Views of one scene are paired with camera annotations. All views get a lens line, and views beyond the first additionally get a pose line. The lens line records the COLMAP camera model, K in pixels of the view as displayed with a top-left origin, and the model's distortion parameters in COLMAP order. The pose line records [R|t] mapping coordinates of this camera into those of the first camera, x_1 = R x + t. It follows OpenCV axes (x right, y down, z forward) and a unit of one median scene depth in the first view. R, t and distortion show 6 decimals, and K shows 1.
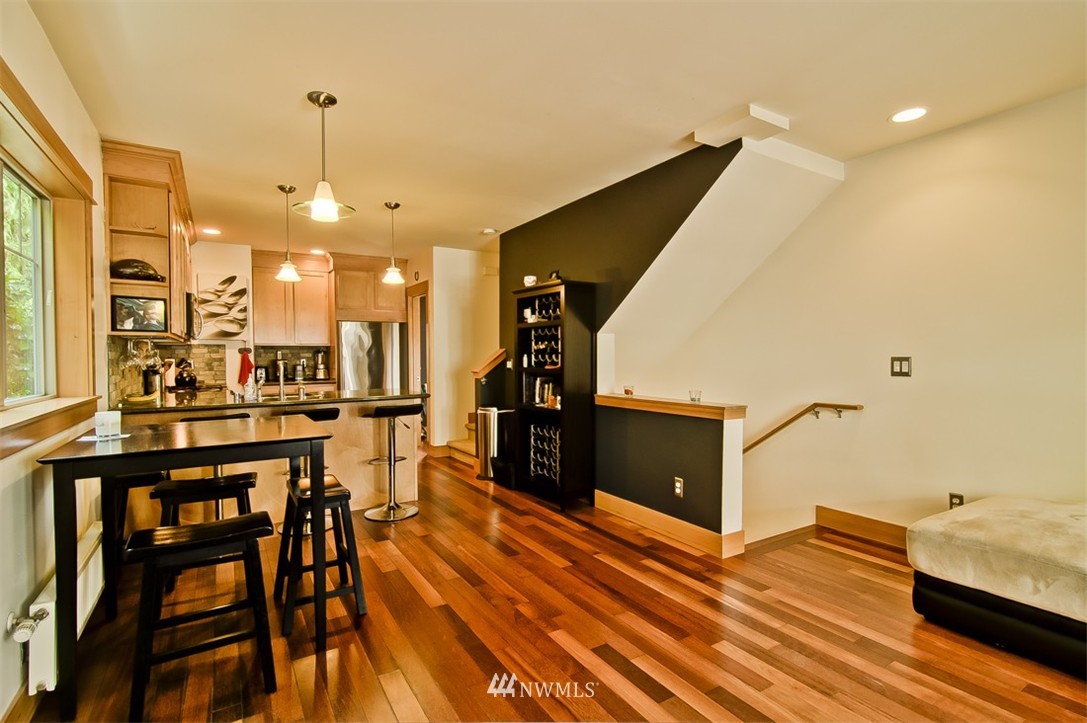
lens RADIAL K [[515.2, 0, 542.1], [0, 515.2, 360.5], [0, 0, 1]] dist [0.023426, -0.000456]
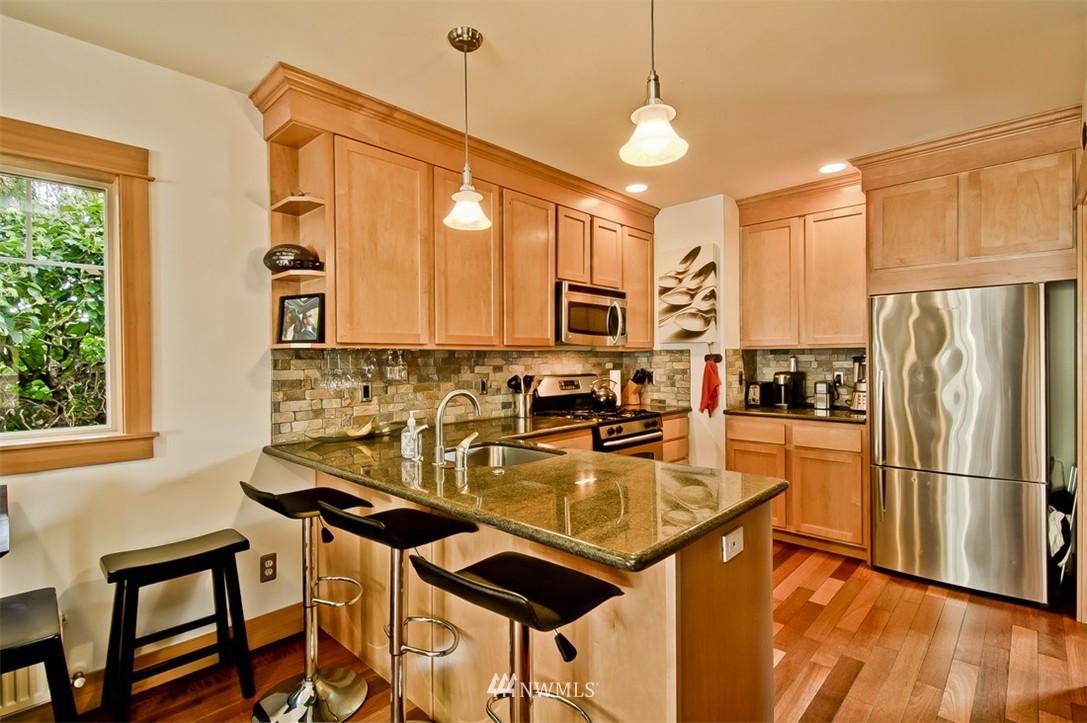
lens RADIAL K [[515.2, 0, 541.1], [0, 515.2, 359.4], [0, 0, 1]] dist [0.023426, -0.000456]
pose [[0.246290, 0.005063, -0.969183, 0.003730], [-0.002080, 0.999987, 0.004695, -0.020606], [0.969194, 0.000860, 0.246297, 0.644756]]
